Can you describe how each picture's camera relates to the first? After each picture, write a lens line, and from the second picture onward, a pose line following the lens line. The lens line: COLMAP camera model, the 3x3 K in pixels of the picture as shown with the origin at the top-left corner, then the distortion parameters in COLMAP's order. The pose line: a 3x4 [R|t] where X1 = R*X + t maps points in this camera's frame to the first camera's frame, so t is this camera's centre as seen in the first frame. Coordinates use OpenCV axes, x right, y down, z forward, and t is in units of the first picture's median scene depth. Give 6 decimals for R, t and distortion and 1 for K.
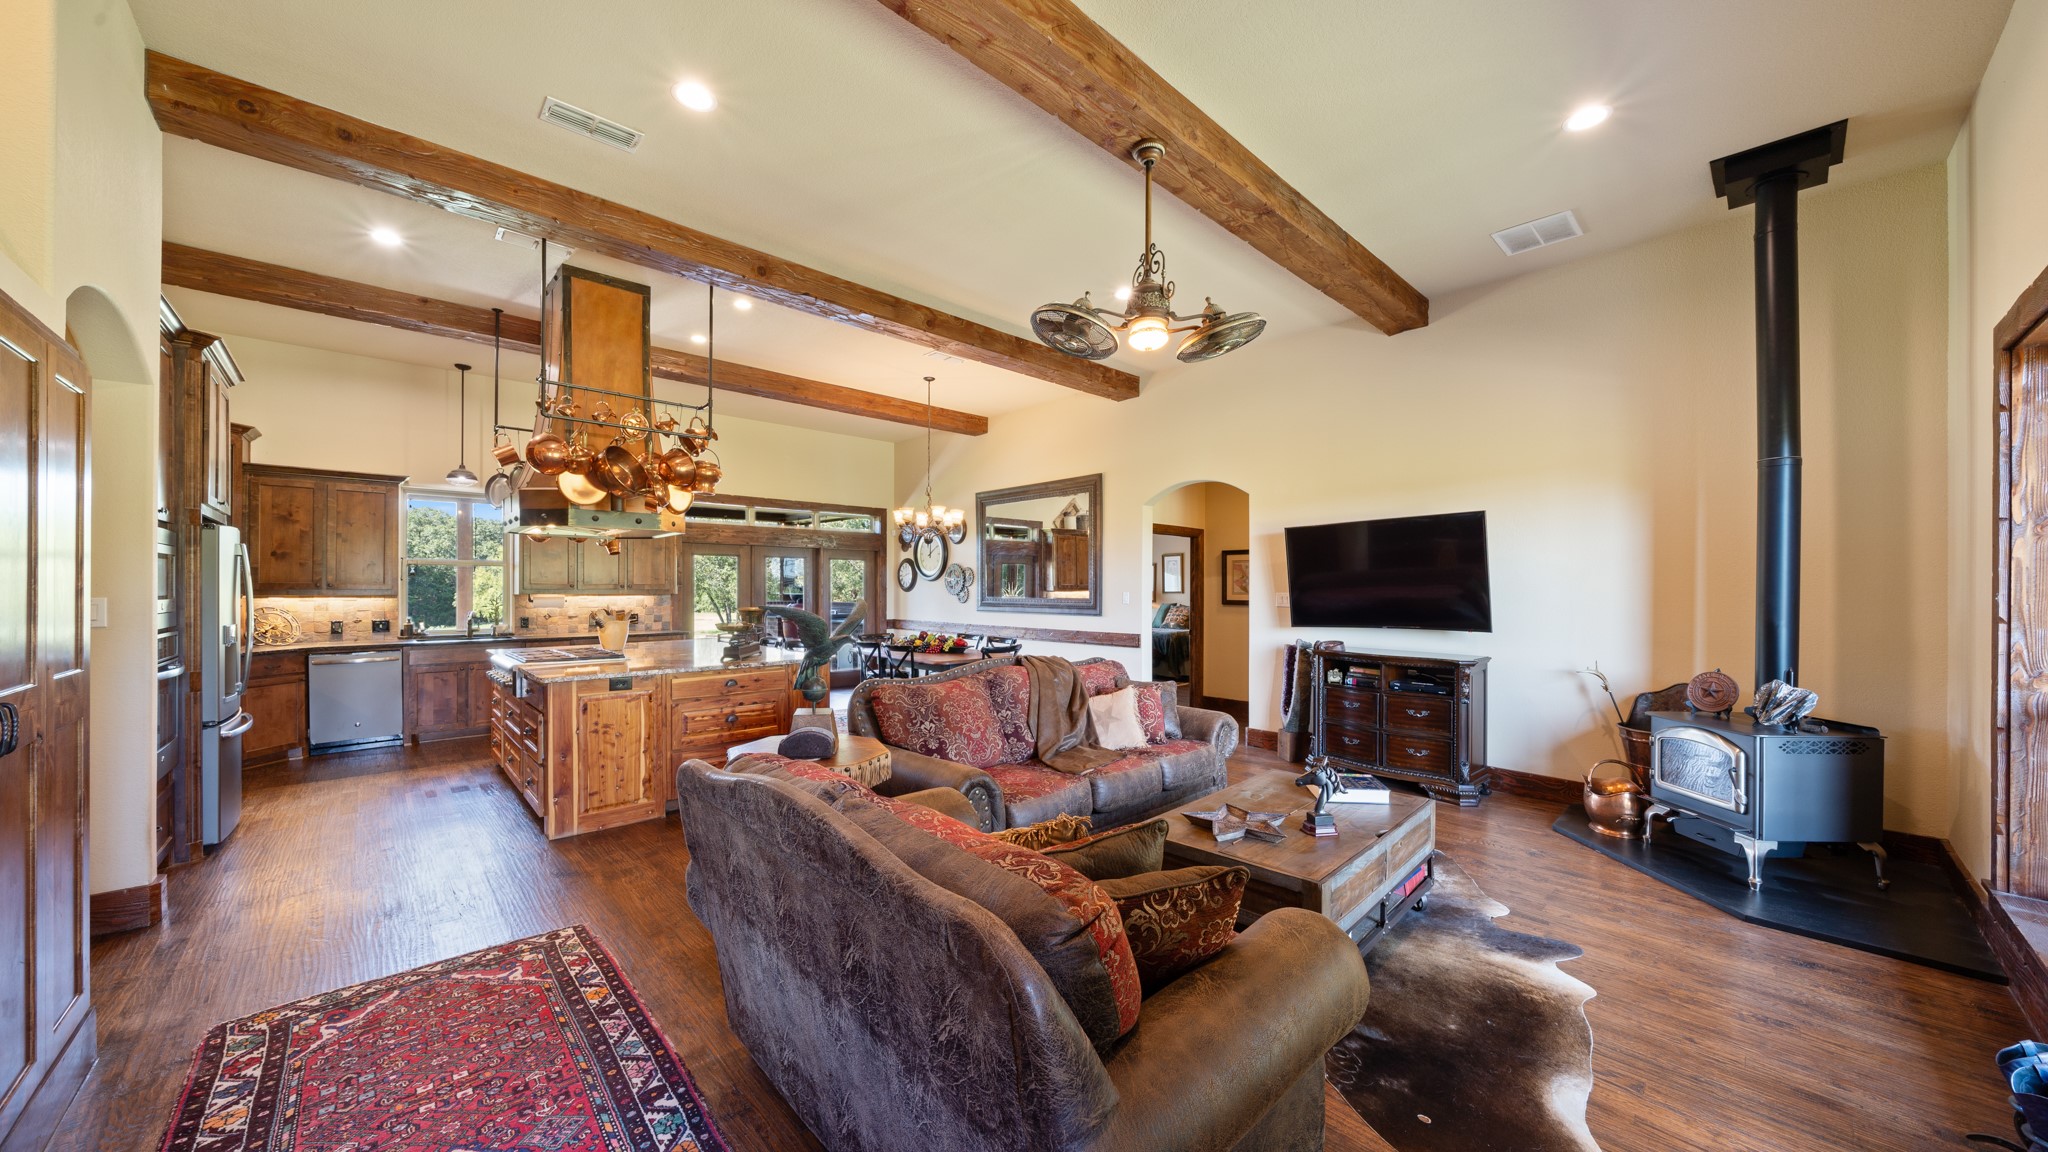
lens RADIAL K [[709.5, 0, 1027.5], [0, 709.5, 587.4], [0, 0, 1]] dist [-0.008074, -0.000191]
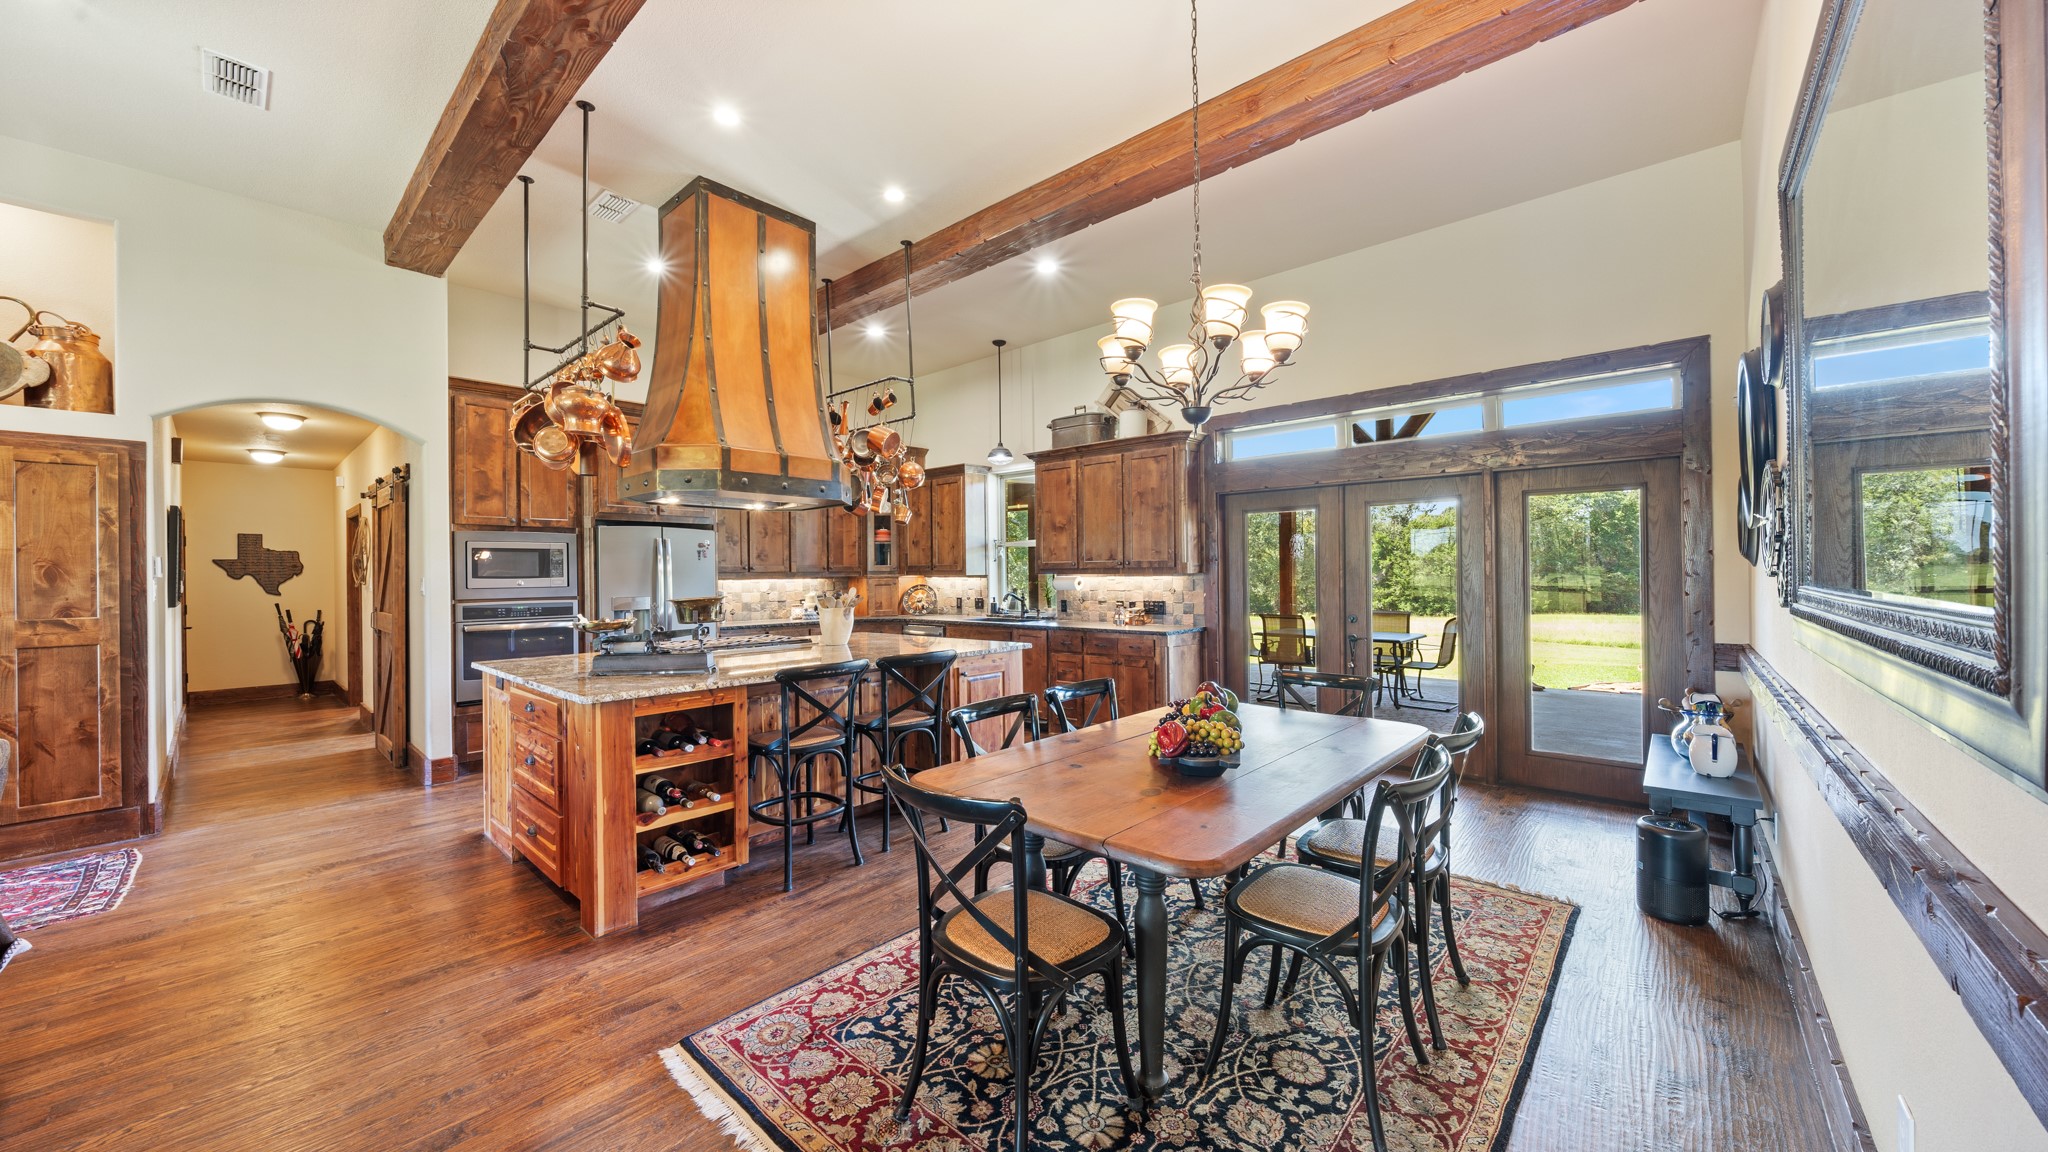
lens RADIAL K [[723.0, 0, 1025.0], [0, 723.0, 573.0], [0, 0, 1]] dist [-0.007006, -0.000014]
pose [[0.088530, -0.001433, -0.996072, 0.208055], [0.011457, 0.999934, -0.000420, 0.008998], [0.996008, -0.011374, 0.088541, 0.959945]]
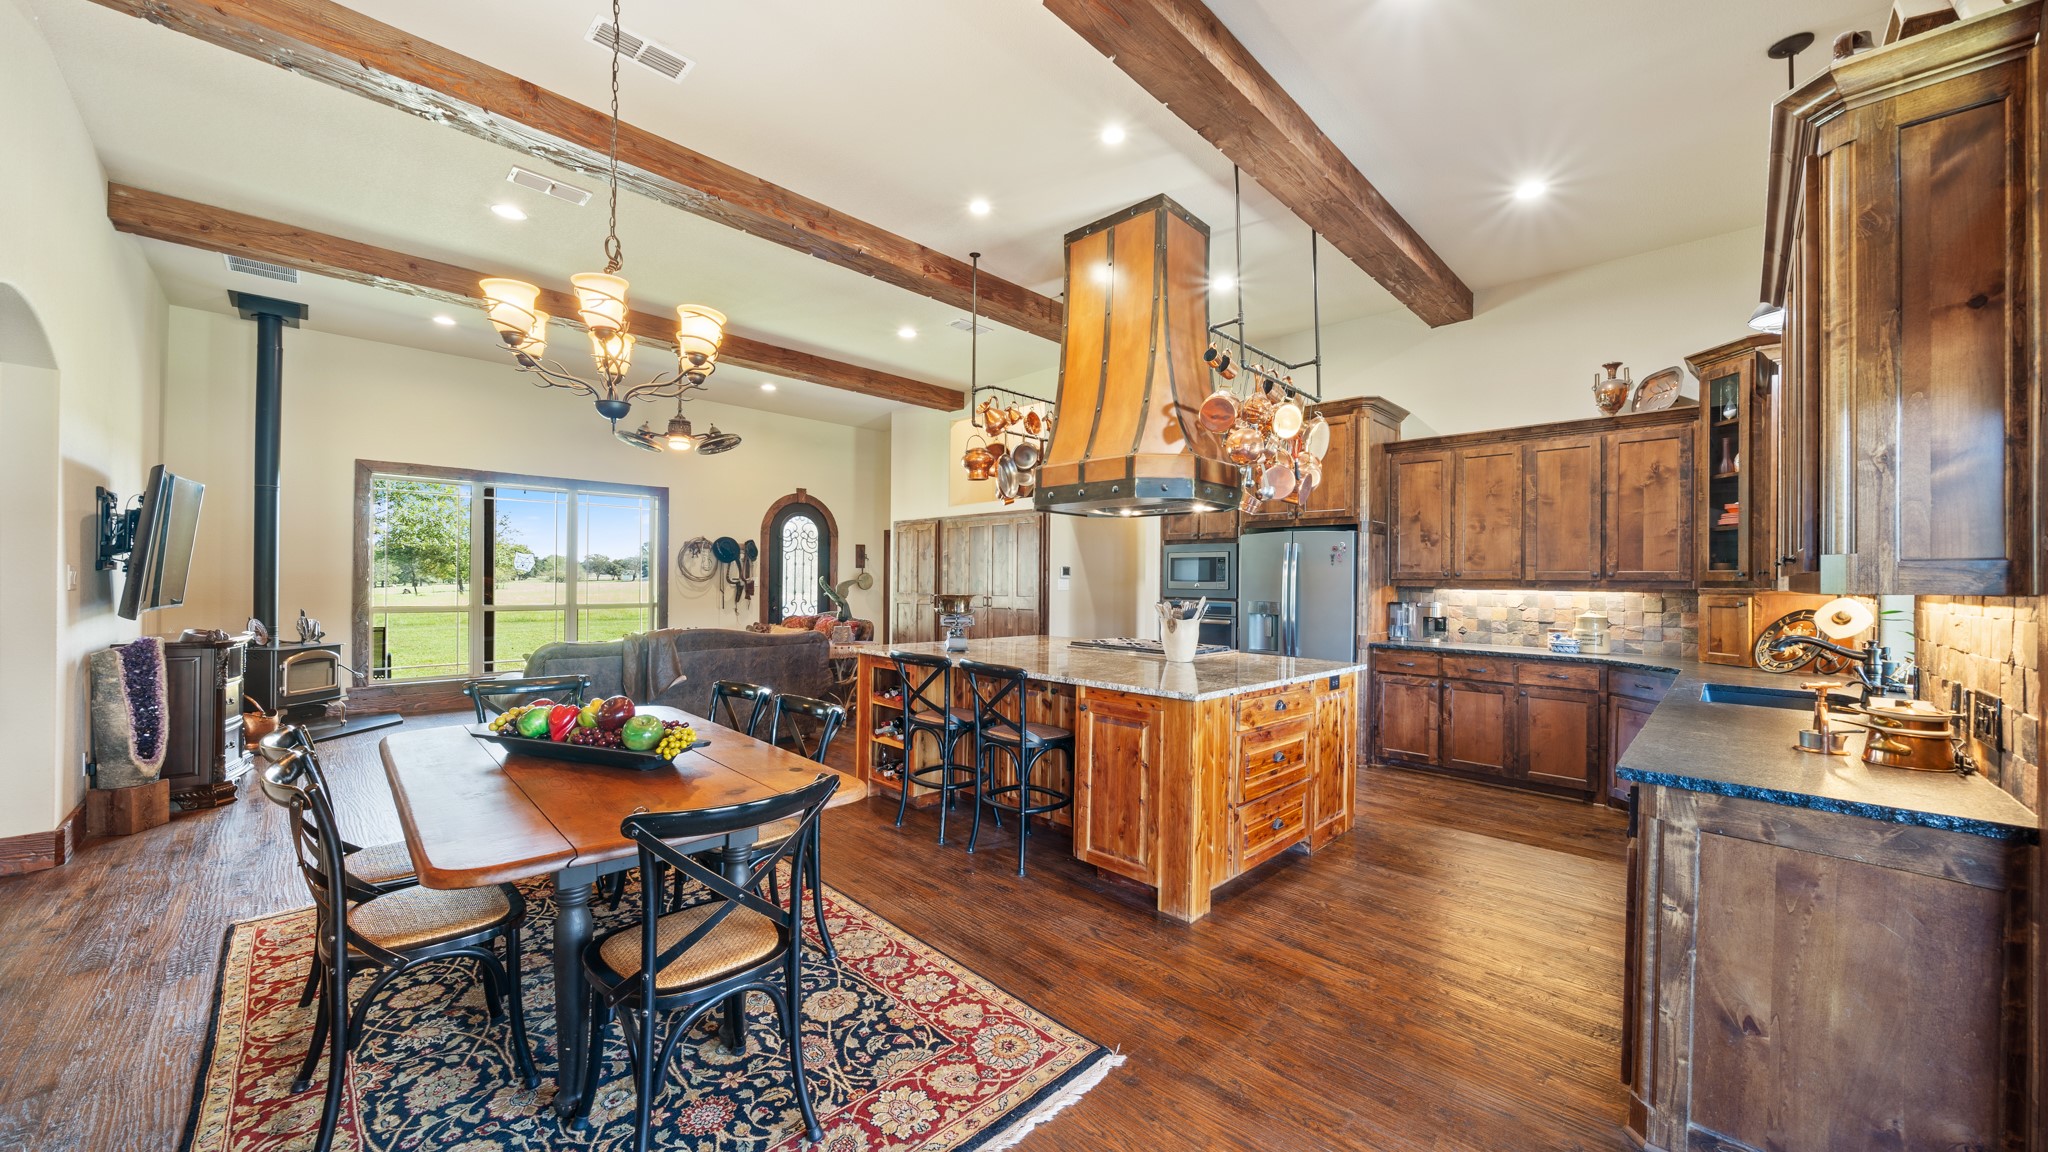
lens RADIAL K [[728.5, 0, 1015.7], [0, 728.5, 577.4], [0, 0, 1]] dist [-0.008320, -0.000021]
pose [[-0.999474, -0.012408, -0.029952, -0.337353], [-0.012270, 0.999913, -0.004803, 0.010130], [0.030009, -0.004433, -0.999540, 1.439565]]
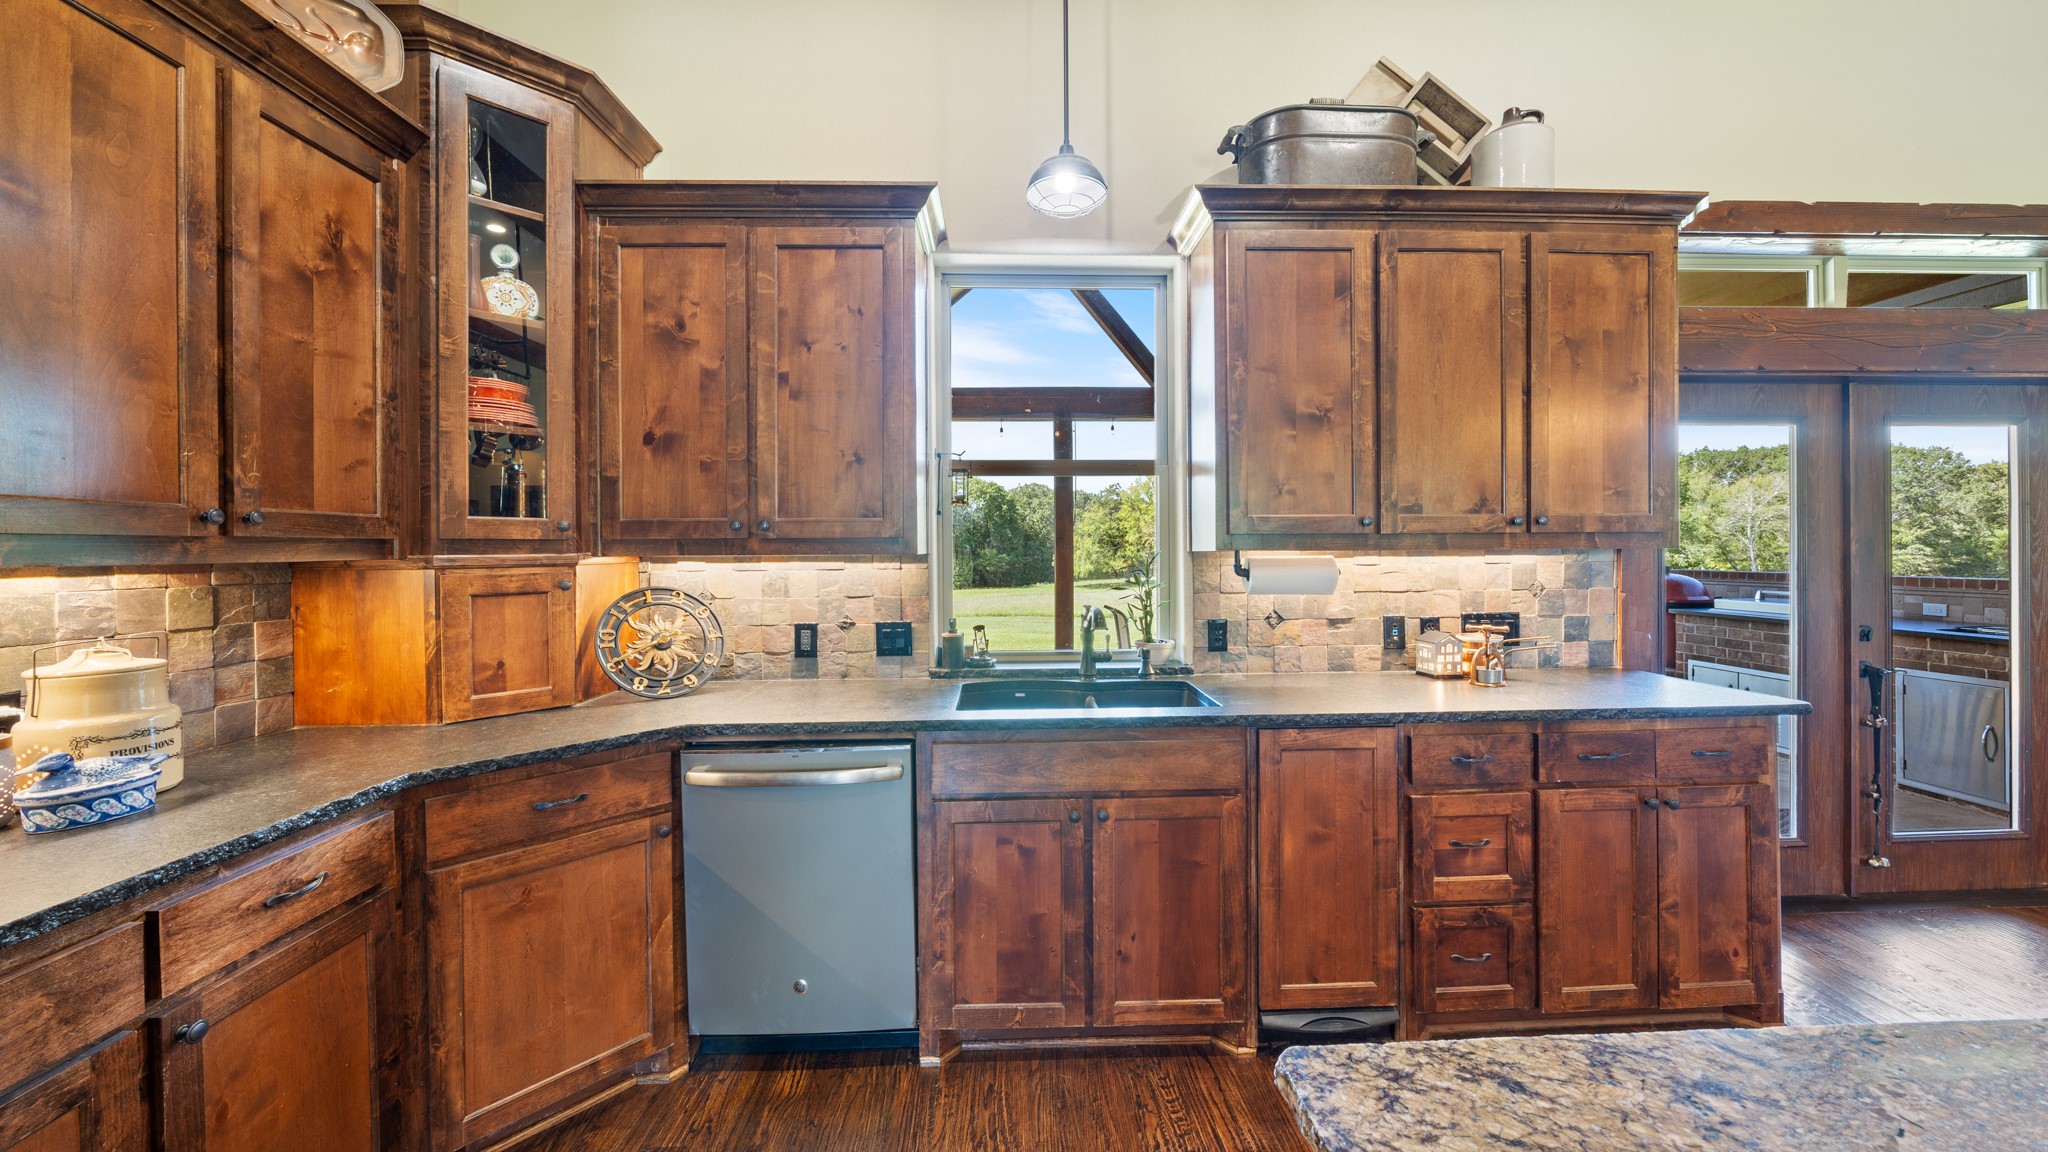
lens RADIAL K [[733.8, 0, 1021.8], [0, 733.8, 552.8], [0, 0, 1]] dist [-0.001100, -0.000070]
pose [[0.750732, -0.004450, -0.660592, -0.608150], [0.009807, 0.999942, 0.004410, 0.008910], [0.660534, -0.009789, 0.750733, 0.748579]]
